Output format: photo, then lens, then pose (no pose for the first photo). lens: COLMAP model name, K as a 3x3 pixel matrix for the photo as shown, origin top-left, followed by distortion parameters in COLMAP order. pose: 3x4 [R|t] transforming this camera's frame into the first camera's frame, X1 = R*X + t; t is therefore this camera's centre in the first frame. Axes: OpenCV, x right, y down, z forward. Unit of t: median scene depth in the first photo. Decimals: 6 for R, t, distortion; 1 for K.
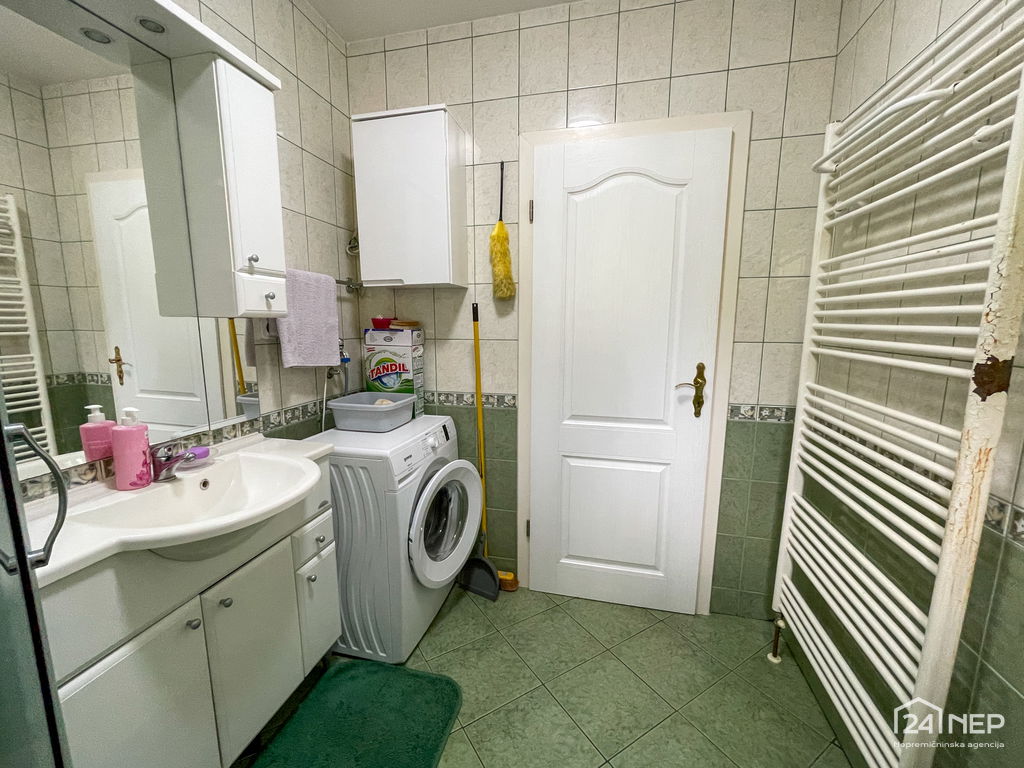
lens RADIAL K [[417.9, 0, 511.2], [0, 417.9, 383.4], [0, 0, 1]] dist [-0.002333, 0.000046]
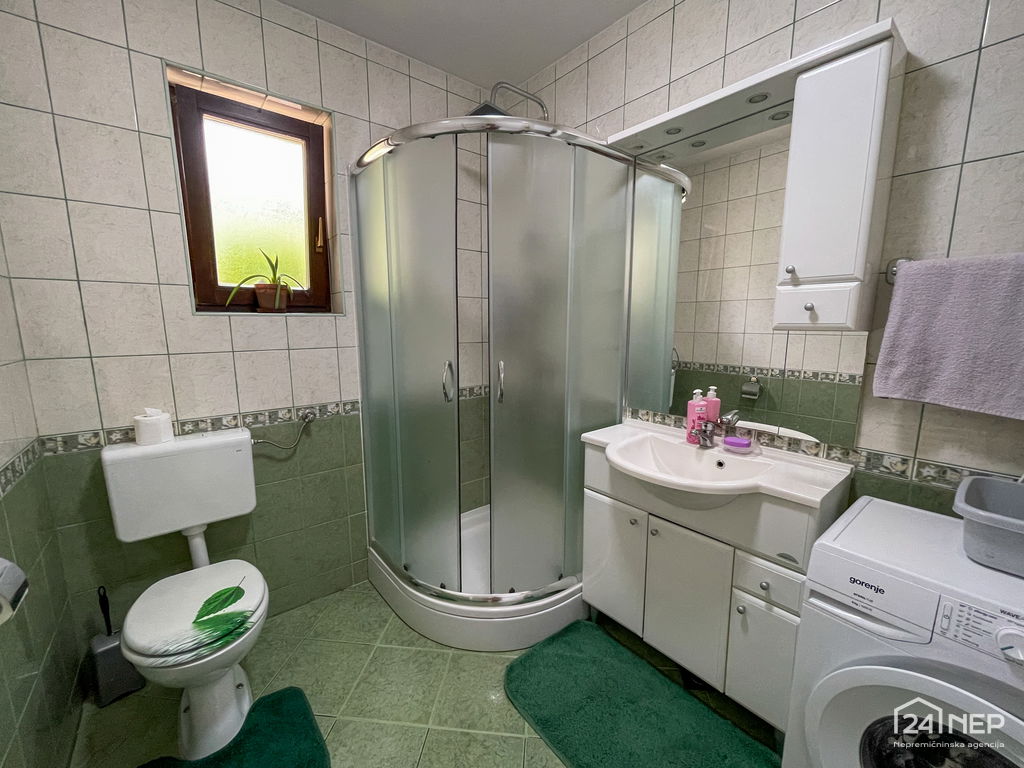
lens RADIAL K [[417.9, 0, 508.7], [0, 417.9, 385.0], [0, 0, 1]] dist [-0.002333, 0.000046]
pose [[-0.601887, 0.123911, -0.788909, 0.528974], [-0.118728, 0.963025, 0.241841, -0.187222], [0.789706, 0.239227, -0.564921, 1.029670]]
